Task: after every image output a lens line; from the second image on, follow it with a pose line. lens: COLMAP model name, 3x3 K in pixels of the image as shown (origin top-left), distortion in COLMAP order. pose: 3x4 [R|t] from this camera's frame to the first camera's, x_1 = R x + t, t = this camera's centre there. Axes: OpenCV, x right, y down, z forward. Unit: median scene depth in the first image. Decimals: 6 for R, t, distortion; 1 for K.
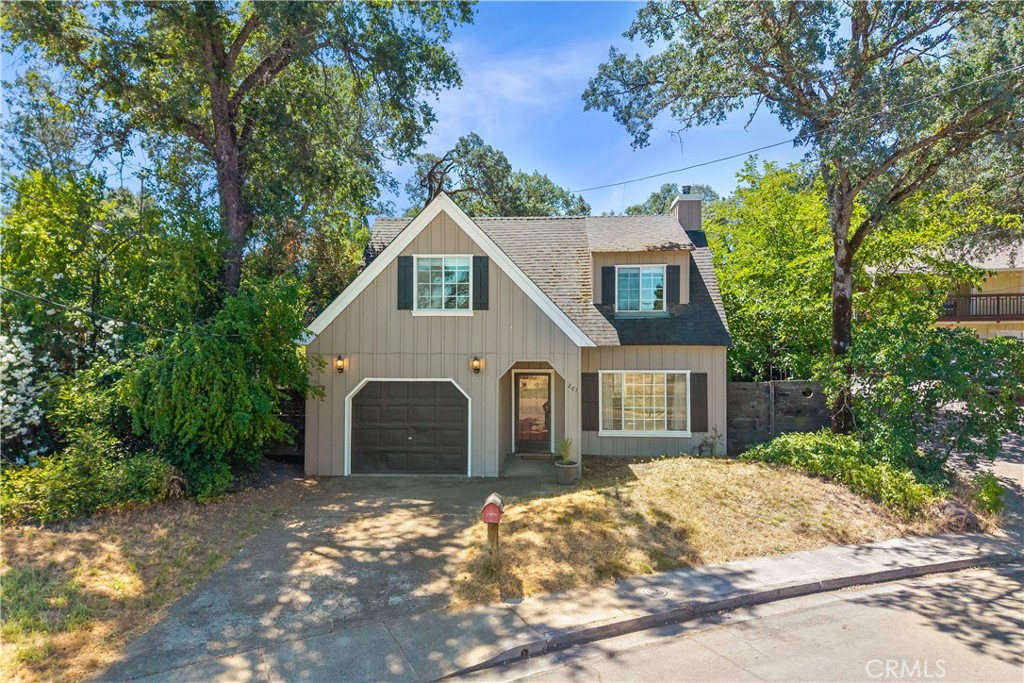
lens RADIAL K [[707.7, 0, 508.6], [0, 707.7, 343.3], [0, 0, 1]] dist [-0.002500, -0.000921]
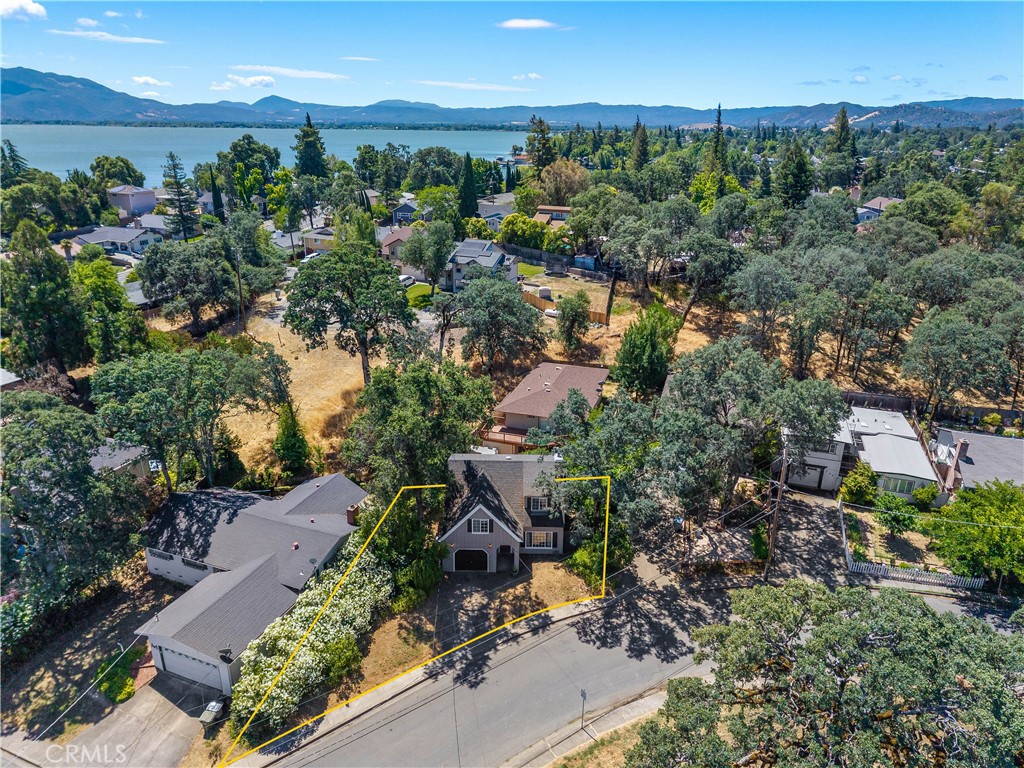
lens RADIAL K [[718.0, 0, 512.3], [0, 718.0, 385.0], [0, 0, 1]] dist [-0.002647, -0.000140]
pose [[0.996278, -0.027756, 0.081613, -0.183723], [-0.002099, 0.938654, 0.344854, -1.752267], [-0.086178, -0.343741, 0.935102, -1.875432]]
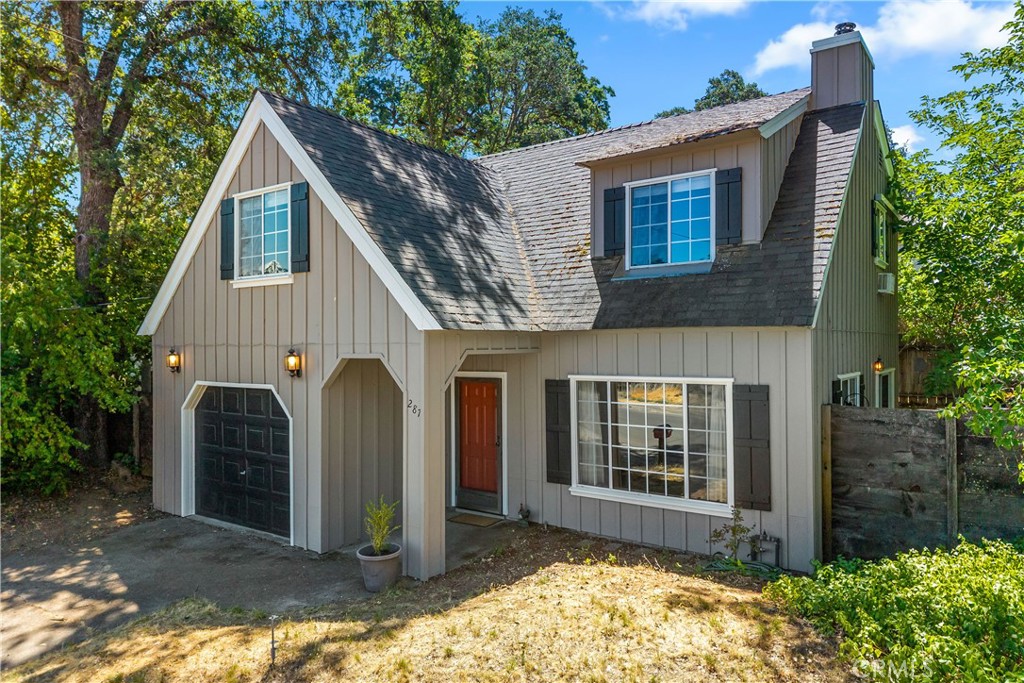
lens RADIAL K [[707.7, 0, 508.7], [0, 707.7, 340.2], [0, 0, 1]] dist [-0.002500, -0.000921]
pose [[0.846076, -0.008853, -0.532989, 0.385168], [0.007632, 0.999961, -0.004495, 0.013127], [0.533008, -0.000264, 0.846110, 0.514568]]
